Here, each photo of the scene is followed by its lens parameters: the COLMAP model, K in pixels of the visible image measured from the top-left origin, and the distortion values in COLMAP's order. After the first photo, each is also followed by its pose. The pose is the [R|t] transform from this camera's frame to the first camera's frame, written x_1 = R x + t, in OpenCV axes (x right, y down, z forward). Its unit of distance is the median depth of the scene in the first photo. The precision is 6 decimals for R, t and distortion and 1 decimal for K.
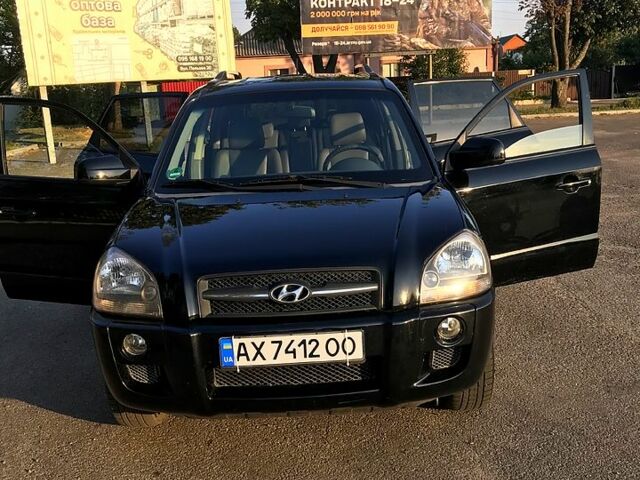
lens RADIAL K [[625.8, 0, 320.0], [0, 625.8, 240.0], [0, 0, 1]] dist [0.006271, 0.000990]
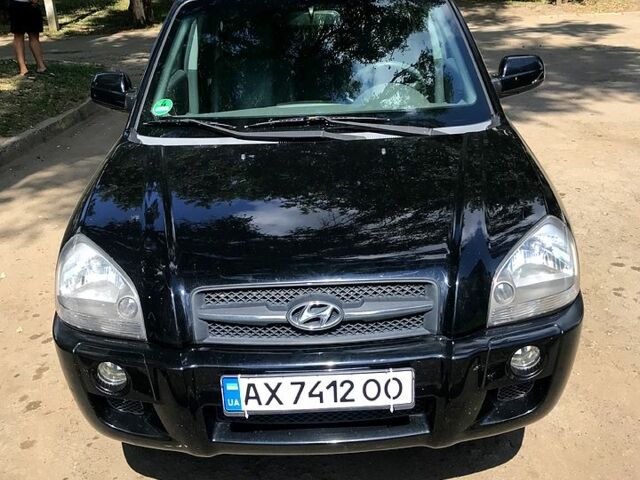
lens RADIAL K [[625.8, 0, 320.0], [0, 625.8, 240.0], [0, 0, 1]] dist [0.006271, 0.000990]
pose [[0.999901, 0.013143, -0.005108, -0.040794], [-0.011856, 0.979723, 0.200008, -0.153944], [0.007633, -0.199927, 0.979781, 0.299492]]
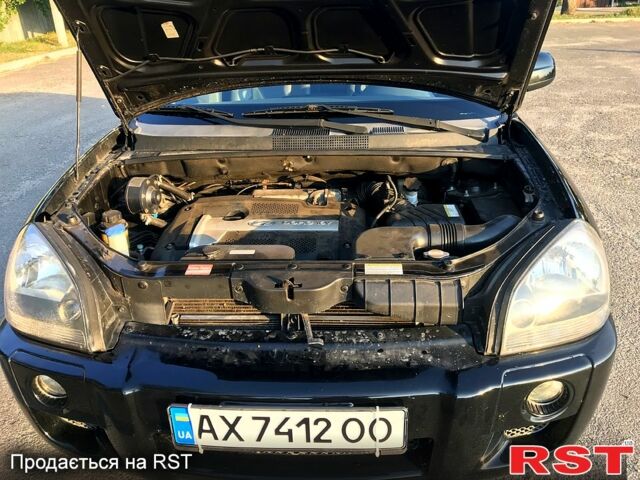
lens RADIAL K [[481.0, 0, 320.0], [0, 481.0, 240.0], [0, 0, 1]] dist [-0.006483, -0.003537]
pose [[0.997208, 0.048221, -0.057013, 0.005478], [-0.033297, 0.970570, 0.238505, -0.115457], [0.066836, -0.235941, 0.969466, 0.591976]]
